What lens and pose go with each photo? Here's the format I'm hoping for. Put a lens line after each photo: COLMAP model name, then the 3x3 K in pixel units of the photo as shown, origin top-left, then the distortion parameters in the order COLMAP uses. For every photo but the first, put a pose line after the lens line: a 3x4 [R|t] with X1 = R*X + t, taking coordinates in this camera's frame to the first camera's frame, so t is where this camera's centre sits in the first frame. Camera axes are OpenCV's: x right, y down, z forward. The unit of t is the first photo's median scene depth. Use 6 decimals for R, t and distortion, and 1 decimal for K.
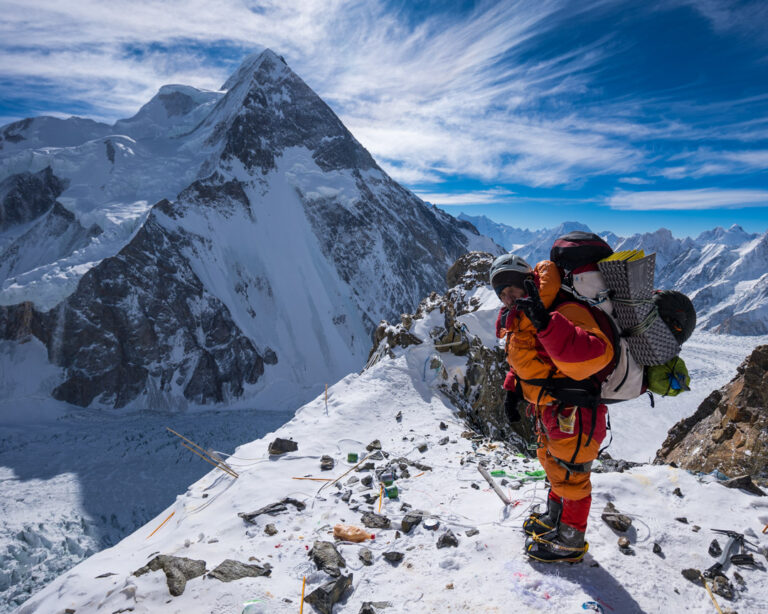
lens RADIAL K [[435.8, 0, 422.8], [0, 435.8, 315.1], [0, 0, 1]] dist [-0.056347, 0.022711]
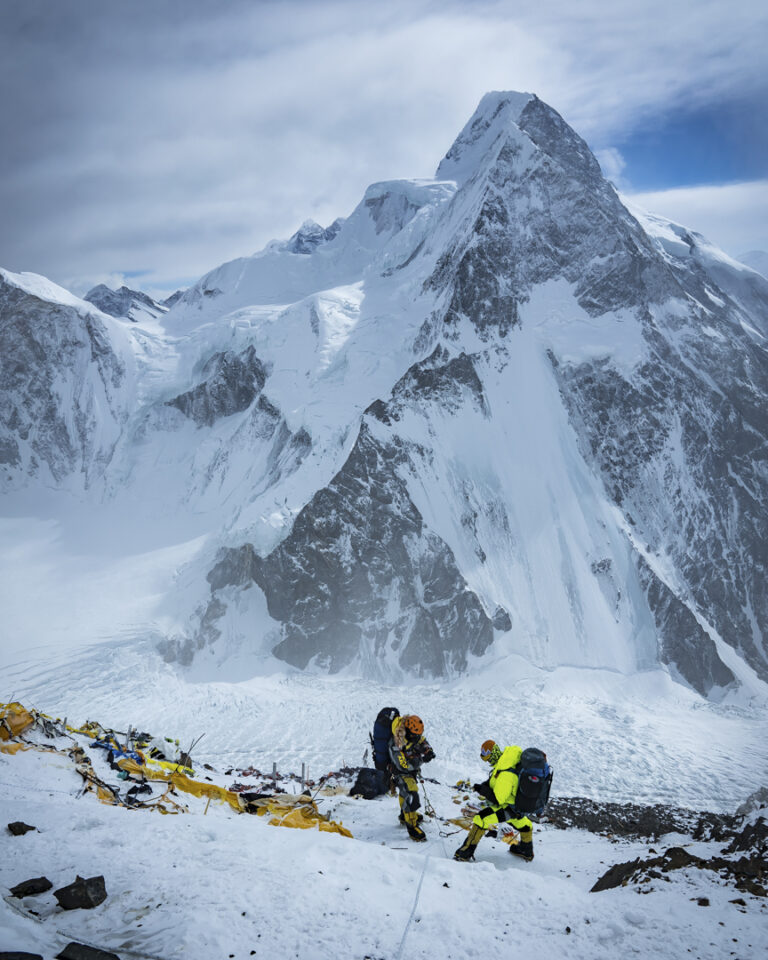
lens RADIAL K [[785.5, 0, 383.0], [0, 785.5, 501.6], [0, 0, 1]] dist [-0.057352, -0.004050]
pose [[0.867784, 0.043795, -0.495009, 0.114135], [-0.007209, 0.997114, 0.075580, -0.179474], [0.496890, -0.062018, 0.865595, -0.231639]]
